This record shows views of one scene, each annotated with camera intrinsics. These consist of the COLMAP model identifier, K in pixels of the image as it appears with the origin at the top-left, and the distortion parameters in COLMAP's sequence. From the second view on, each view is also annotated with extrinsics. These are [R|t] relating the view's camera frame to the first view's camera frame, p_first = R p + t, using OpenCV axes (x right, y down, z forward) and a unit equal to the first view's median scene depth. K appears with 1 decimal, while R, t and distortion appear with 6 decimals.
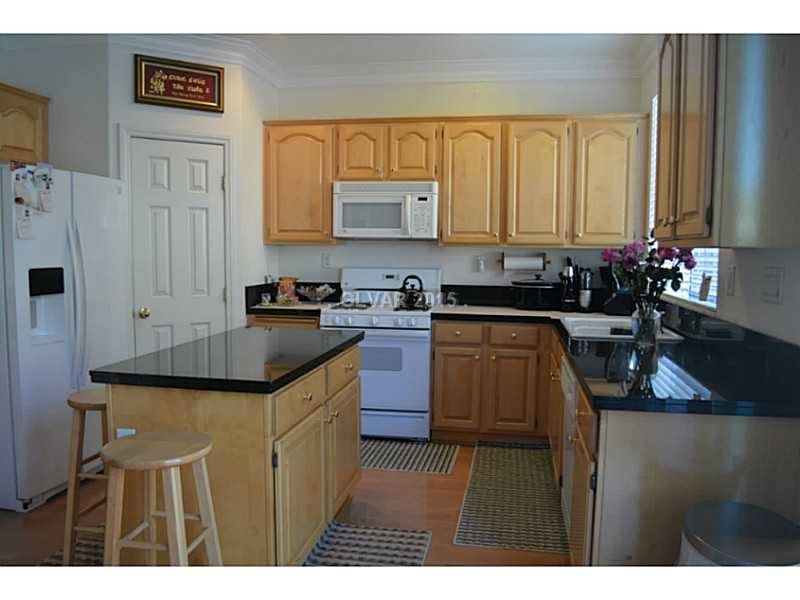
lens RADIAL K [[647.1, 0, 412.6], [0, 647.1, 299.6], [0, 0, 1]] dist [-0.057672, -0.002136]
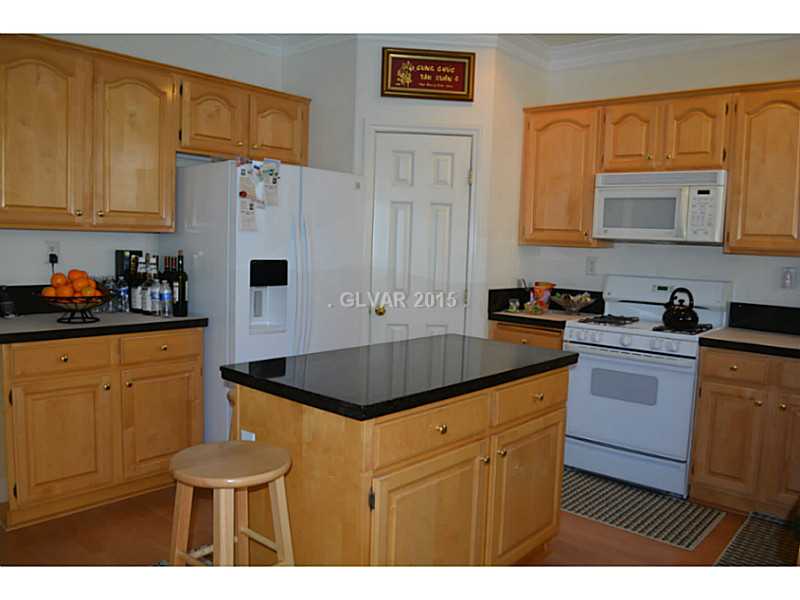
lens RADIAL K [[647.1, 0, 412.6], [0, 647.1, 299.6], [0, 0, 1]] dist [-0.057672, -0.002136]
pose [[0.859587, 0.065119, -0.506824, 0.117546], [-0.068267, 0.997590, 0.012391, -0.010654], [0.506410, 0.023948, 0.861960, 0.156553]]
